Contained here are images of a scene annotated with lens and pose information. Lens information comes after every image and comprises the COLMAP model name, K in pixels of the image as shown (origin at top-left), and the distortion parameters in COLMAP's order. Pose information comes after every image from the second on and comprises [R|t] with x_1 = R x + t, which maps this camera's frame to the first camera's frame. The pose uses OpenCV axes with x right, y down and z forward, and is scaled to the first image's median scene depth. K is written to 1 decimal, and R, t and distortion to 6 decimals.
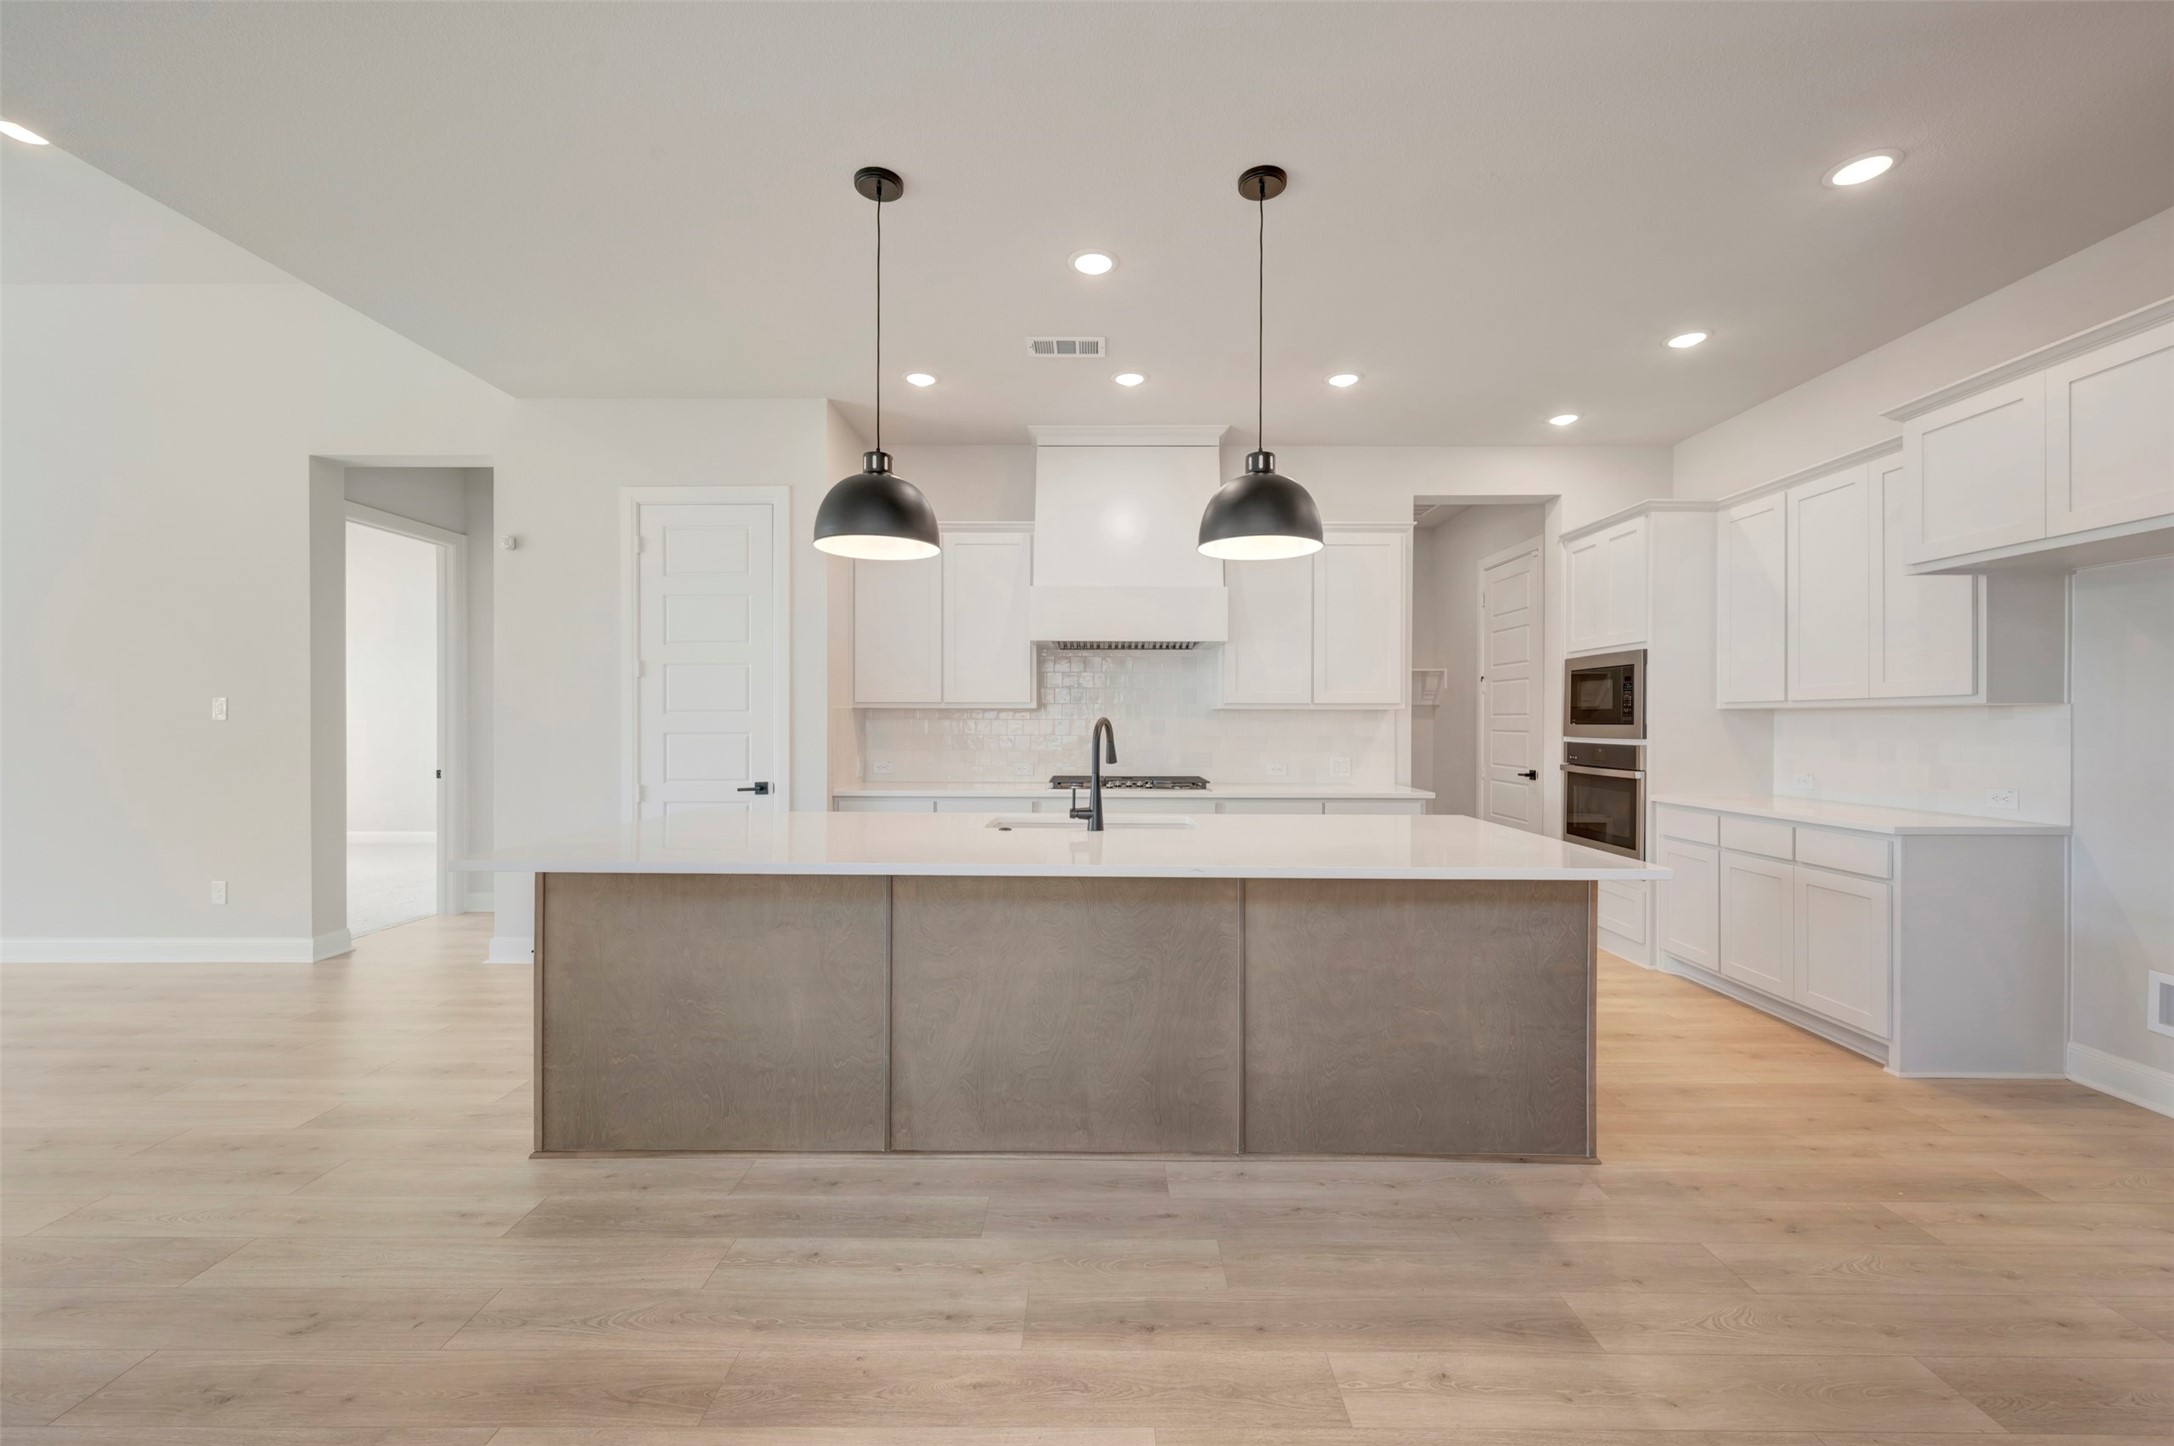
lens RADIAL K [[869.5, 0, 1094.9], [0, 869.5, 723.5], [0, 0, 1]] dist [-0.001388, -0.000043]
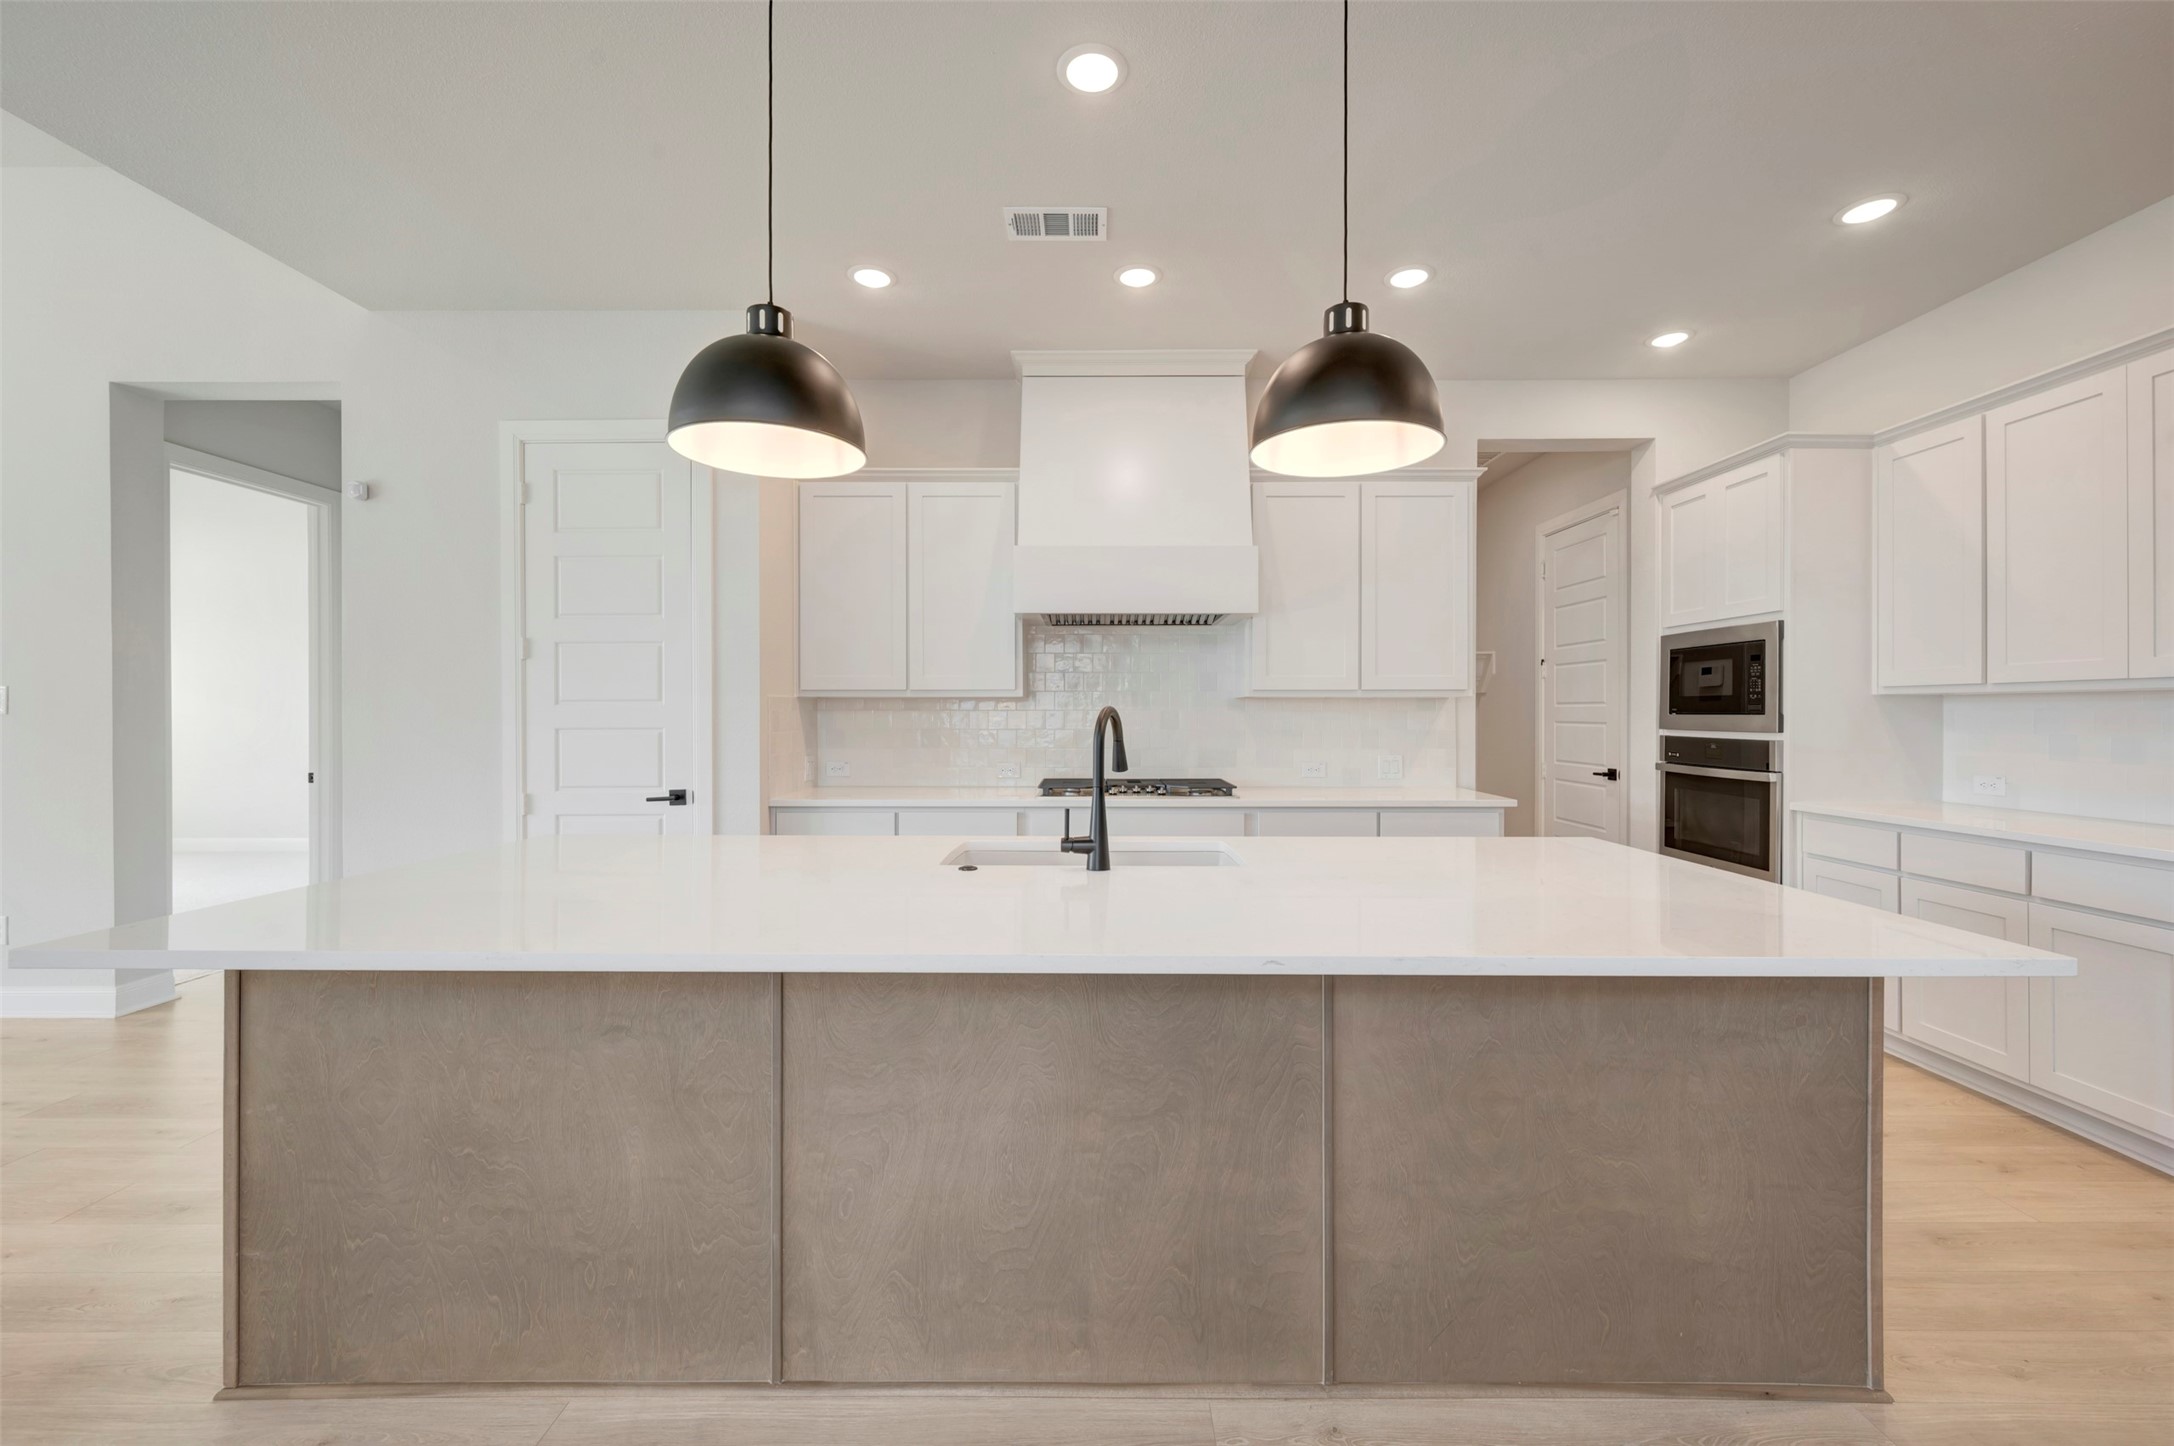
lens RADIAL K [[859.8, 0, 1096.1], [0, 859.8, 716.9], [0, 0, 1]] dist [0.003179, -0.003078]
pose [[0.999980, -0.003009, 0.005503, -0.003128], [0.002998, 0.999993, 0.002097, 0.000004], [-0.005509, -0.002080, 0.999983, 0.211298]]
